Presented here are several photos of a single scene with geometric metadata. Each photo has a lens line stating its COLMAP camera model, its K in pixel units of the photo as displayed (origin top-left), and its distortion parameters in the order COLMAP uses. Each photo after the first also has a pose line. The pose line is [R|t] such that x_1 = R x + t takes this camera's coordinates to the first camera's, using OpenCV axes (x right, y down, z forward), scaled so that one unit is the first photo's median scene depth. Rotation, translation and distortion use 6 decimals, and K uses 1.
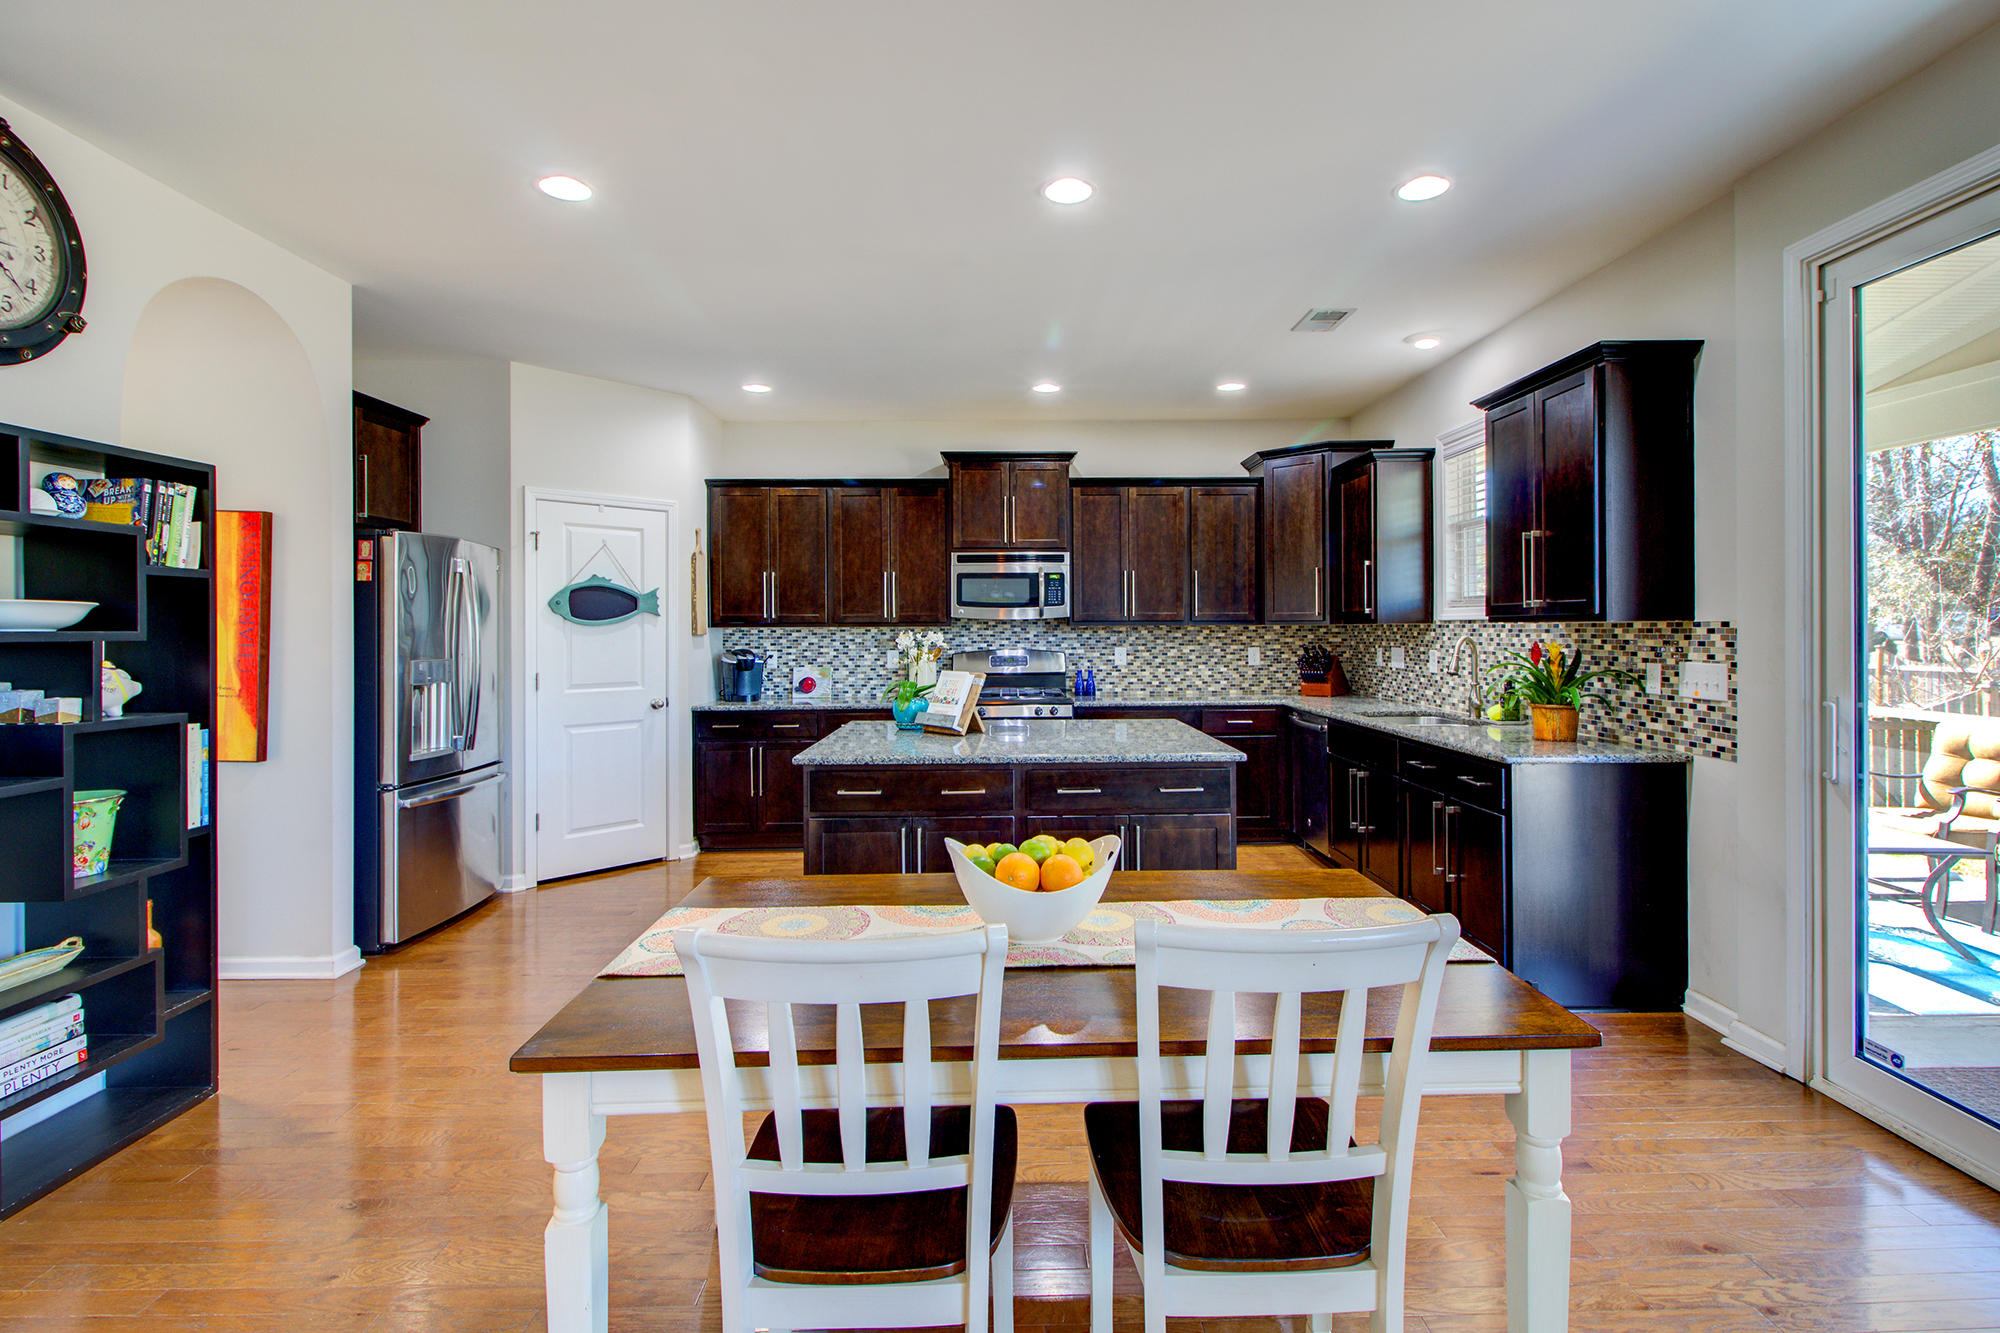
lens RADIAL K [[938.3, 0, 1018.5], [0, 938.3, 630.3], [0, 0, 1]] dist [0.019683, -0.015860]
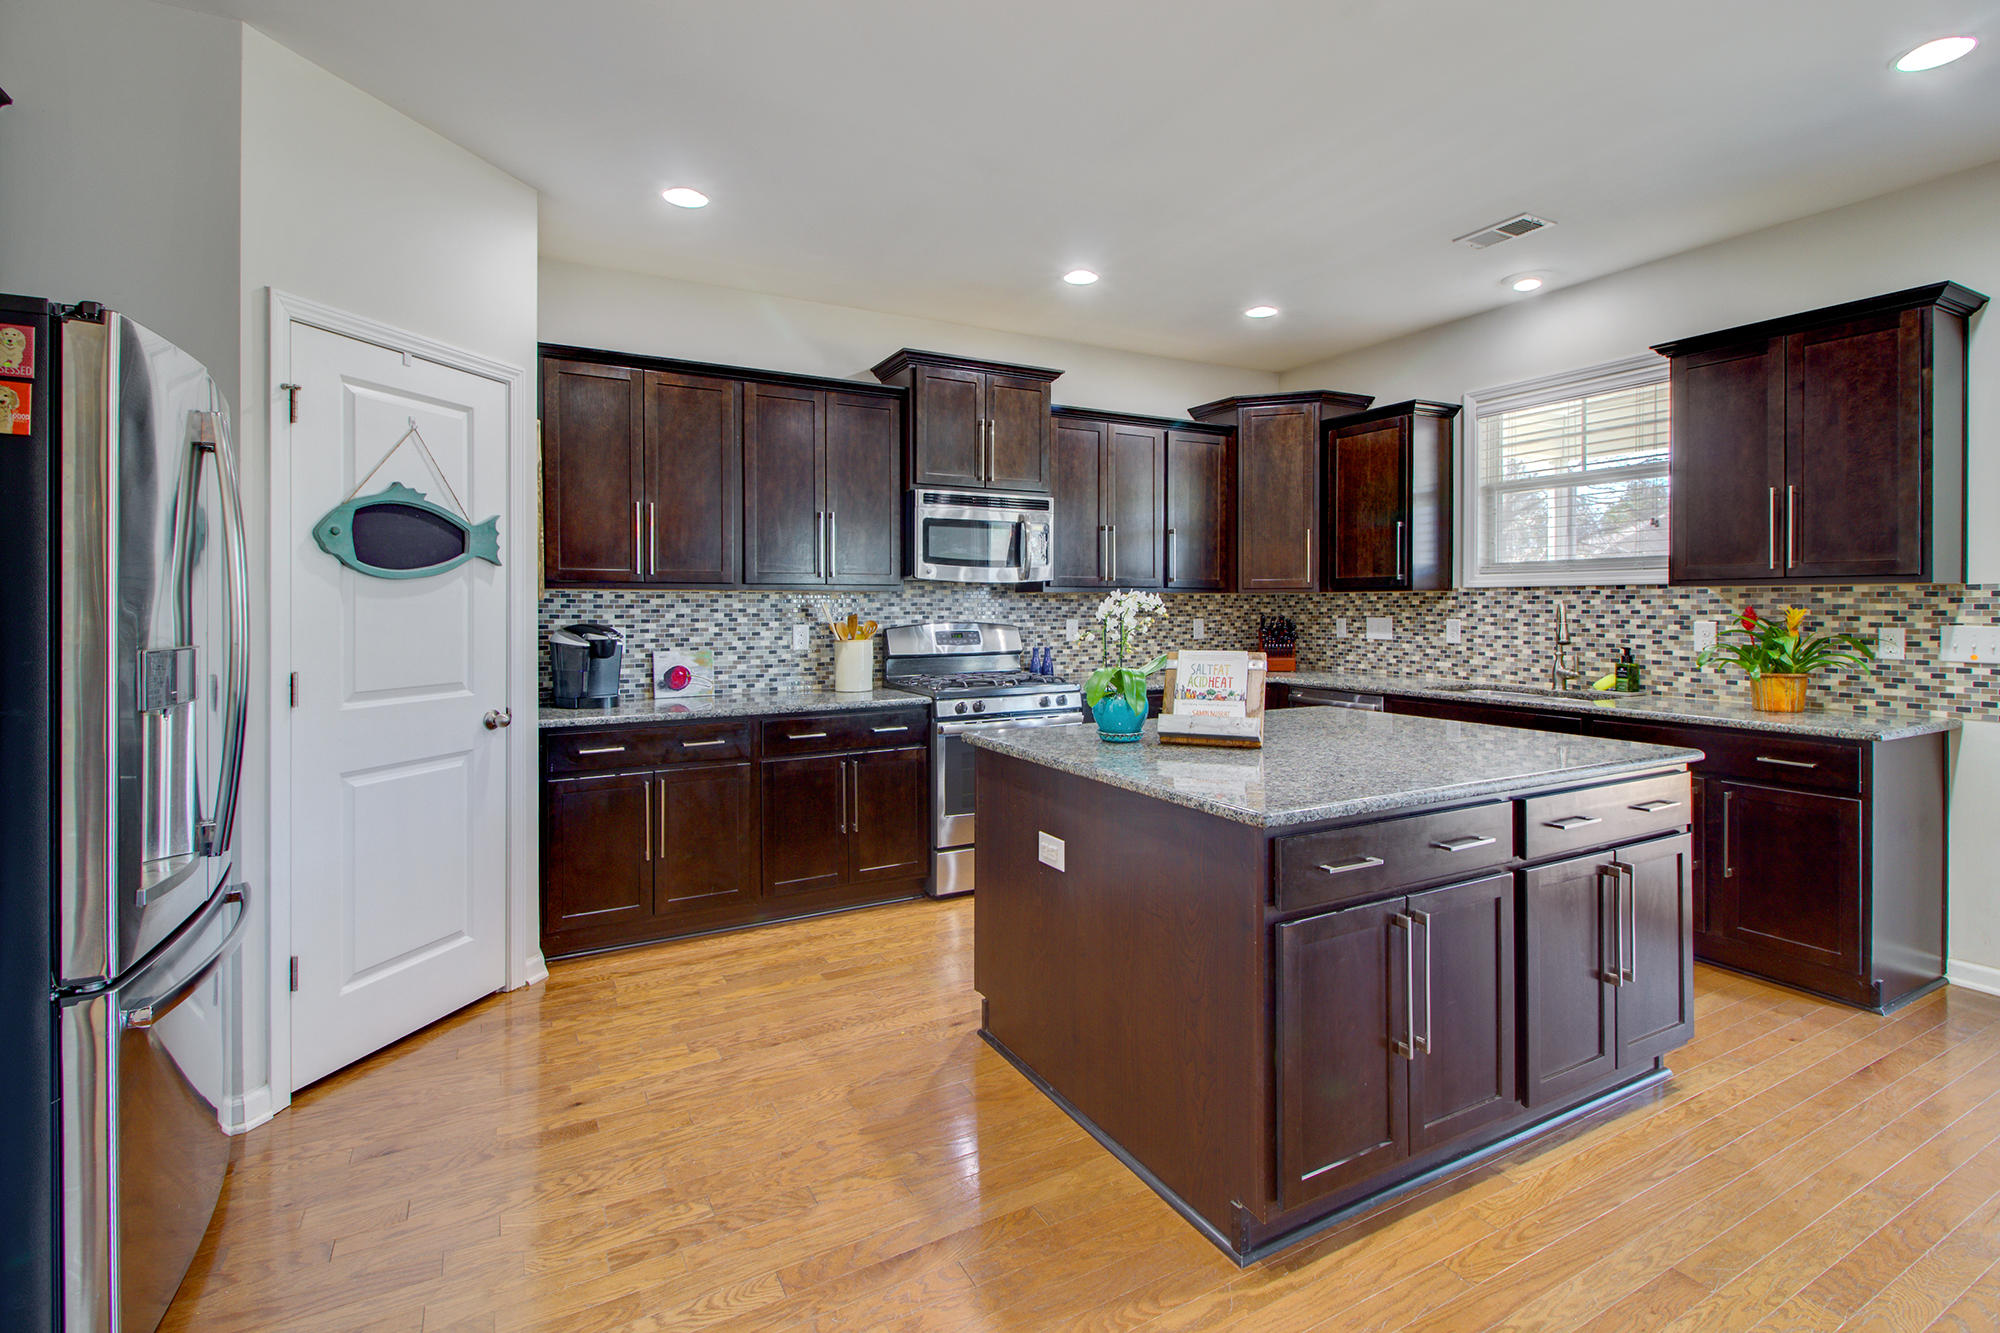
lens RADIAL K [[922.3, 0, 999.8], [0, 922.3, 610.2], [0, 0, 1]] dist [0.023022, -0.015428]
pose [[0.887529, 0.000724, 0.460751, -0.373244], [-0.001474, 0.999998, 0.001268, 0.010813], [-0.460750, -0.001804, 0.887528, 0.364802]]
